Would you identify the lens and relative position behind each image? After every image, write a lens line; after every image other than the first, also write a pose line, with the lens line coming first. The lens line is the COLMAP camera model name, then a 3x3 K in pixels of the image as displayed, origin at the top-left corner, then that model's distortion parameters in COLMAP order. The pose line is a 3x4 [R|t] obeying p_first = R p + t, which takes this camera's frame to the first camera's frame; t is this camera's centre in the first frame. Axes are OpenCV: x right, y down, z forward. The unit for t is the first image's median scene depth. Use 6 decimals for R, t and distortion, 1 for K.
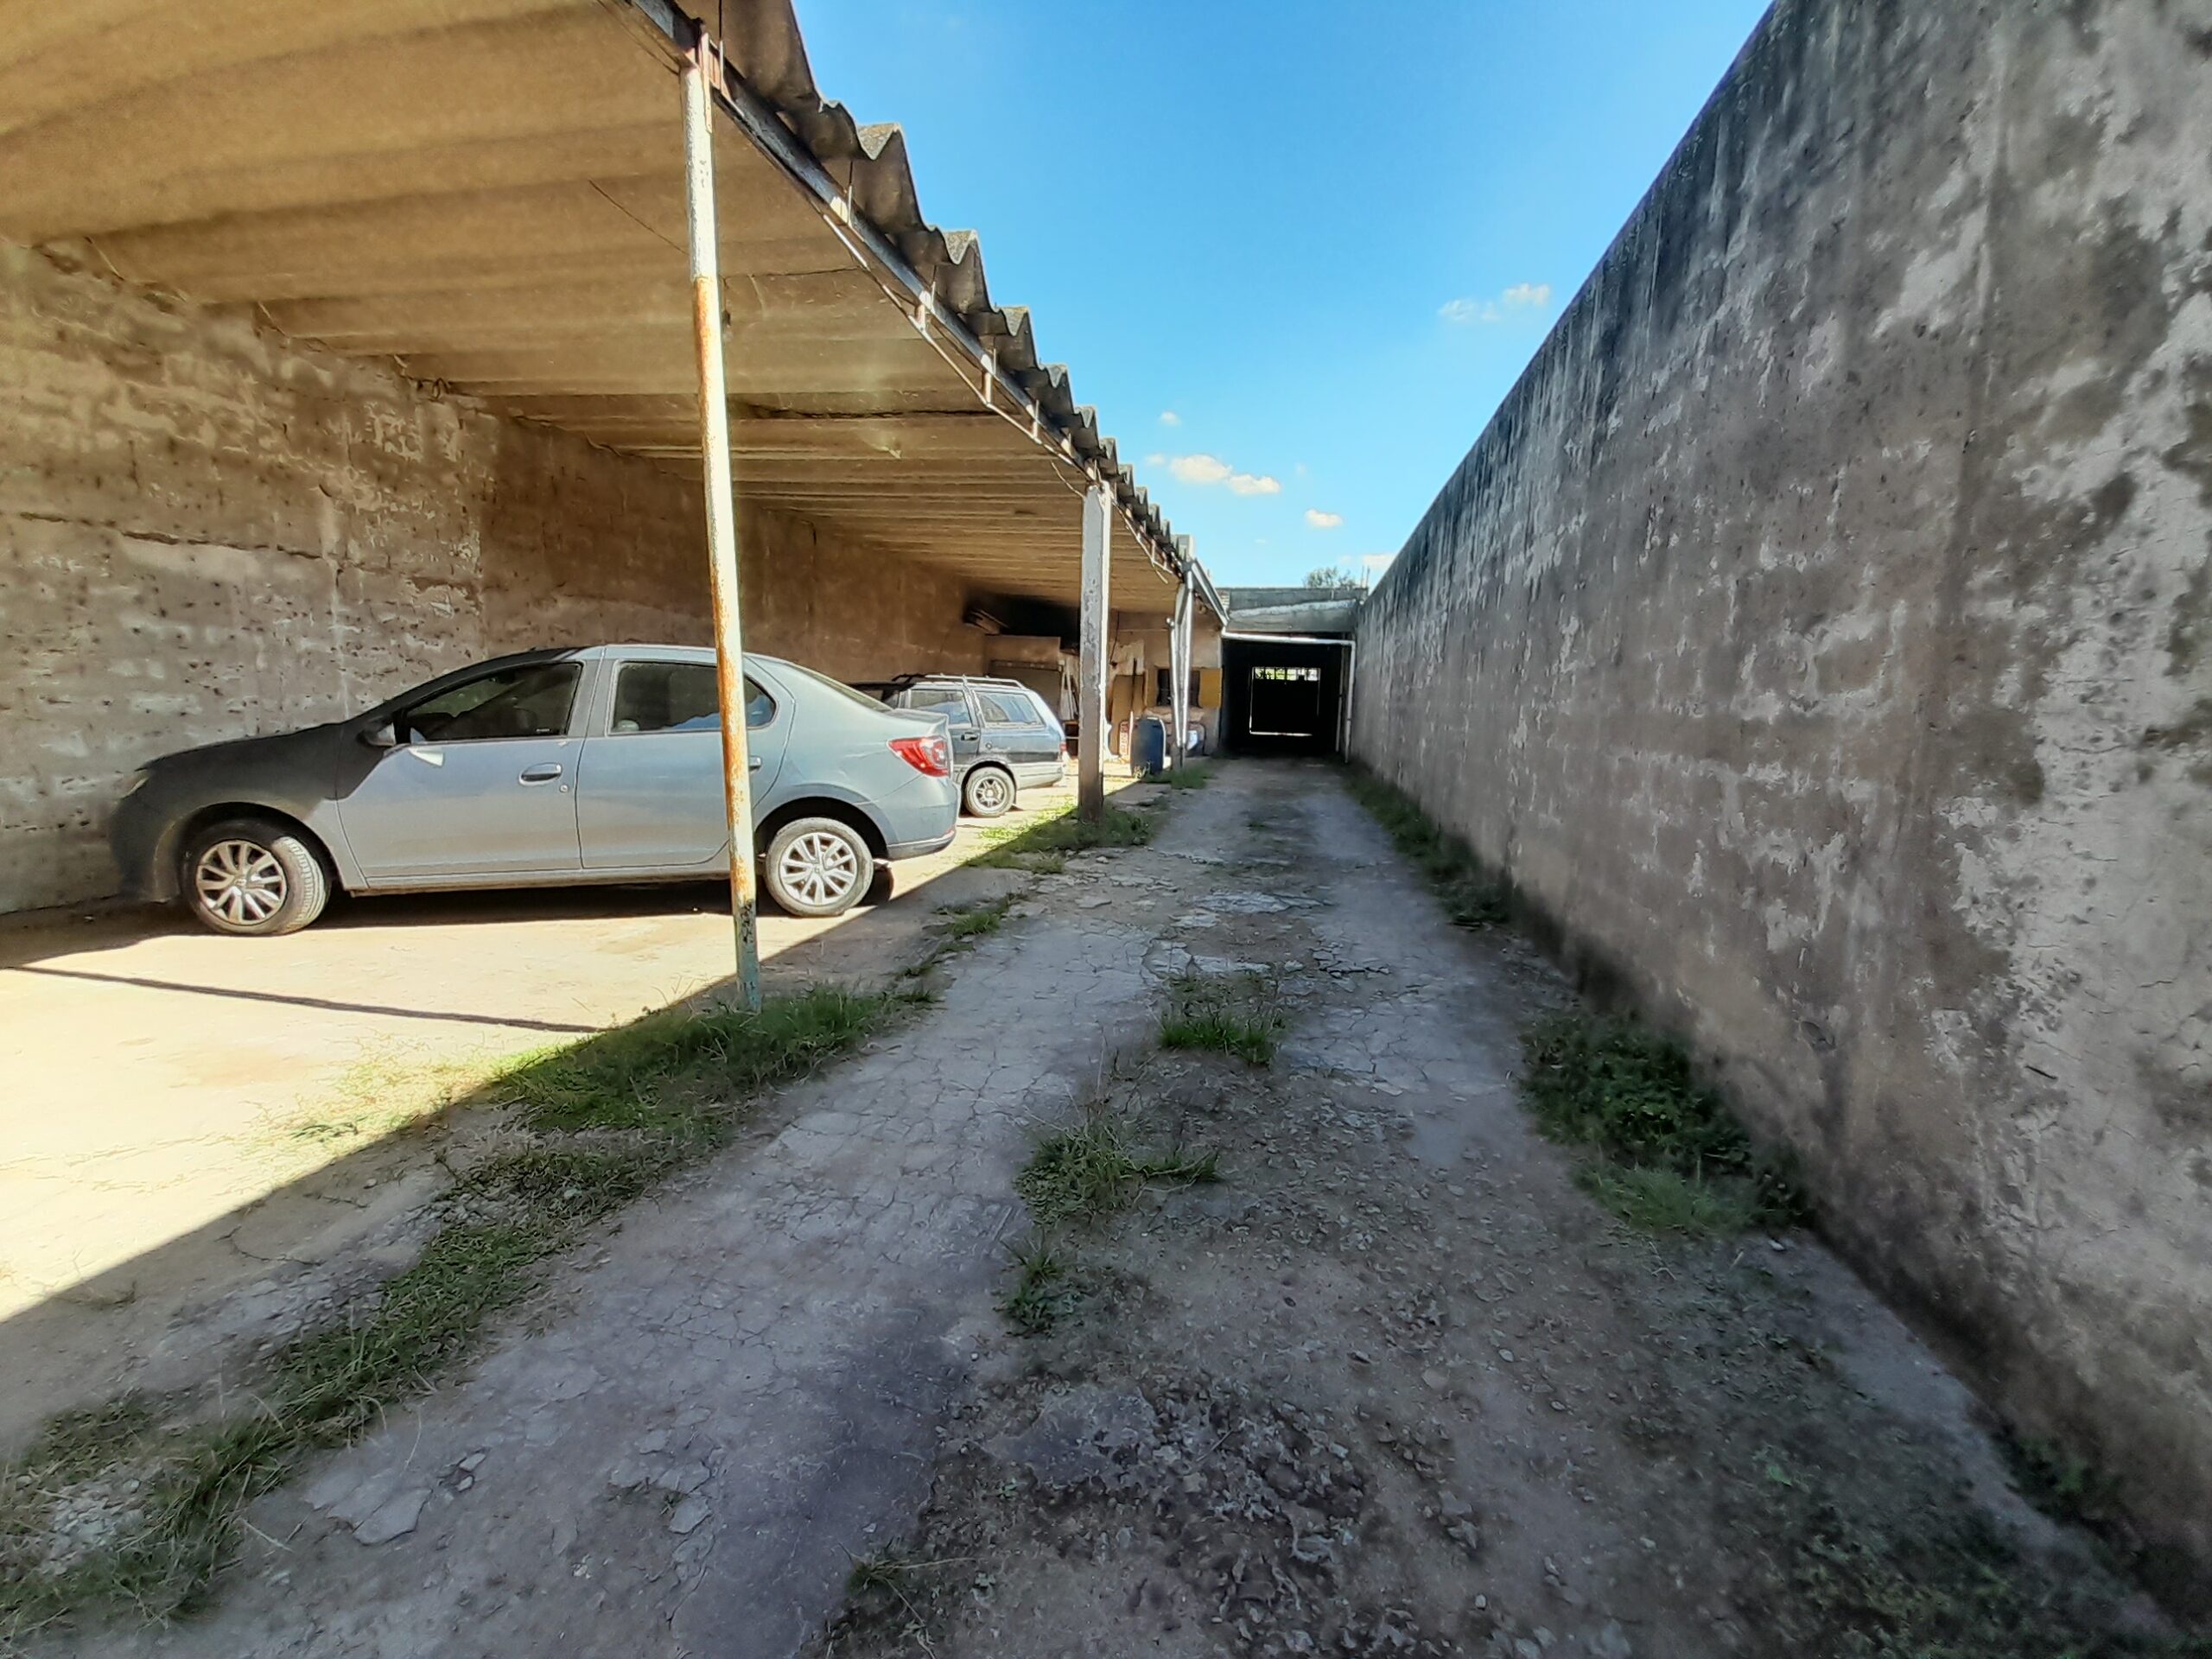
lens RADIAL K [[887.5, 0, 1104.9], [0, 887.5, 812.3], [0, 0, 1]] dist [0.003732, -0.000870]
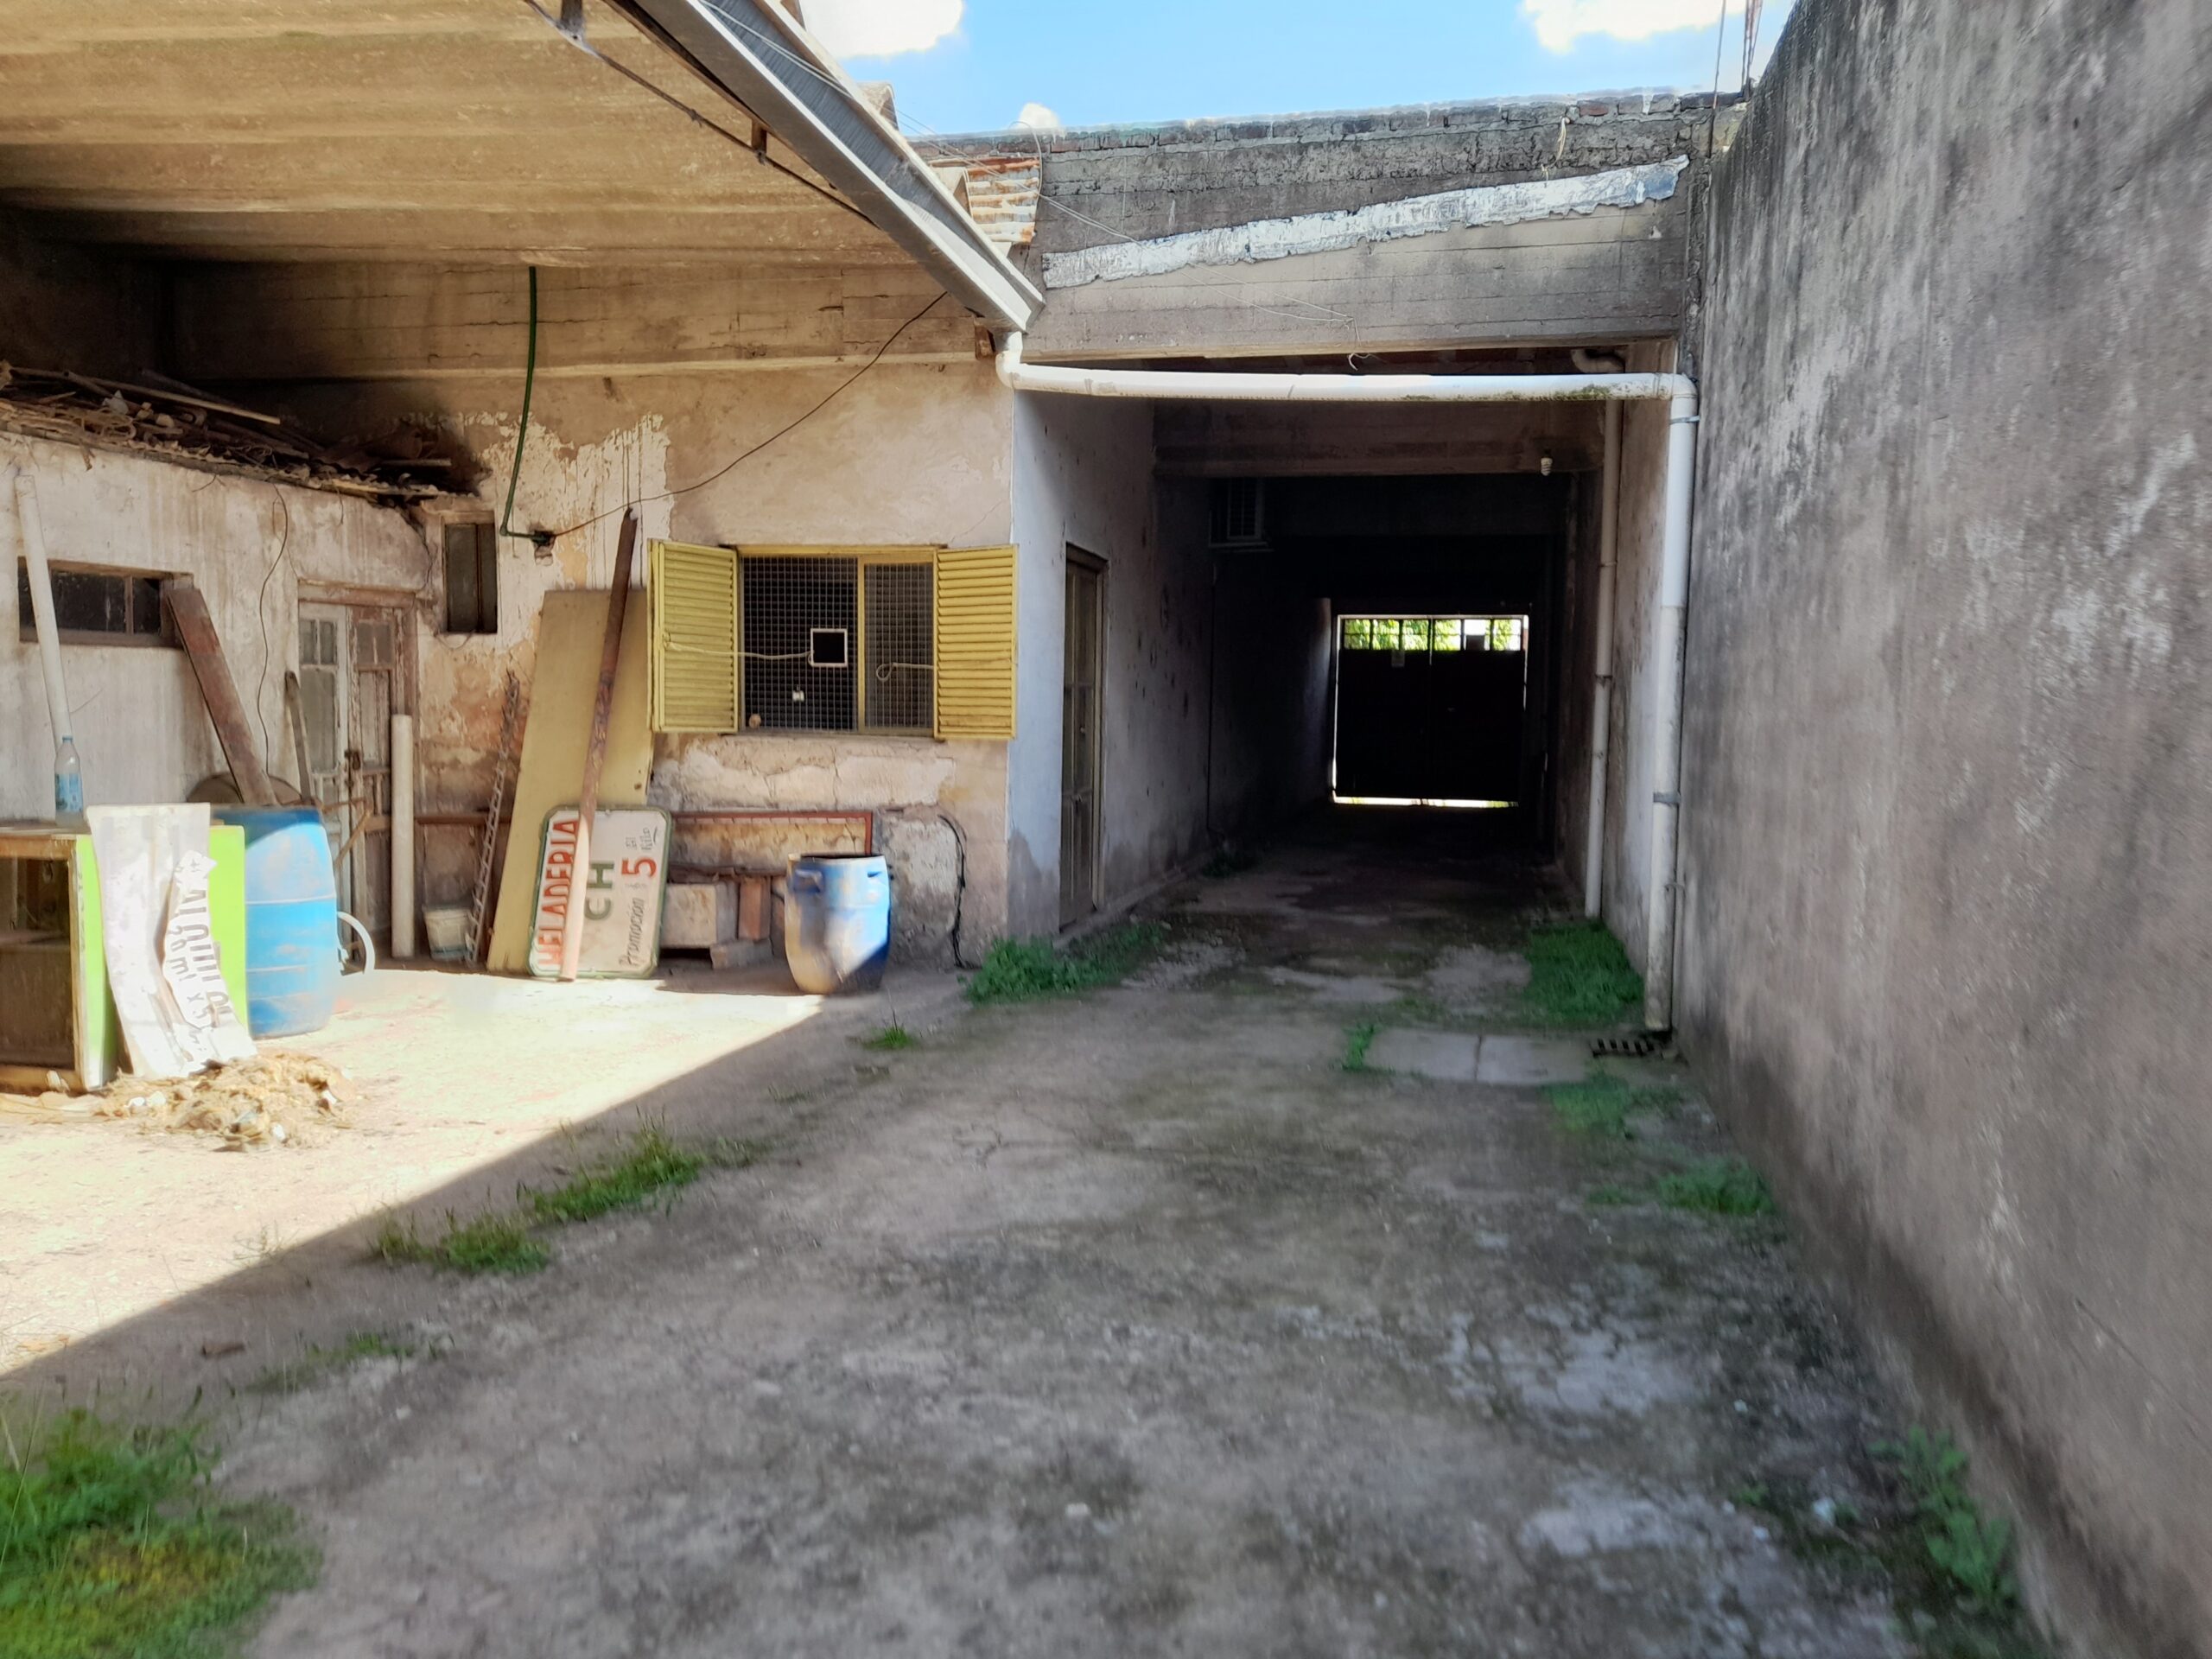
lens RADIAL K [[1601.0, 0, 1108.7], [0, 1601.0, 841.5], [0, 0, 1]] dist [0.037367, -0.031583]
pose [[0.999569, -0.006081, -0.028709, 0.159227], [0.004671, 0.998792, -0.048922, -0.074220], [0.028972, 0.048767, 0.998390, 0.623261]]
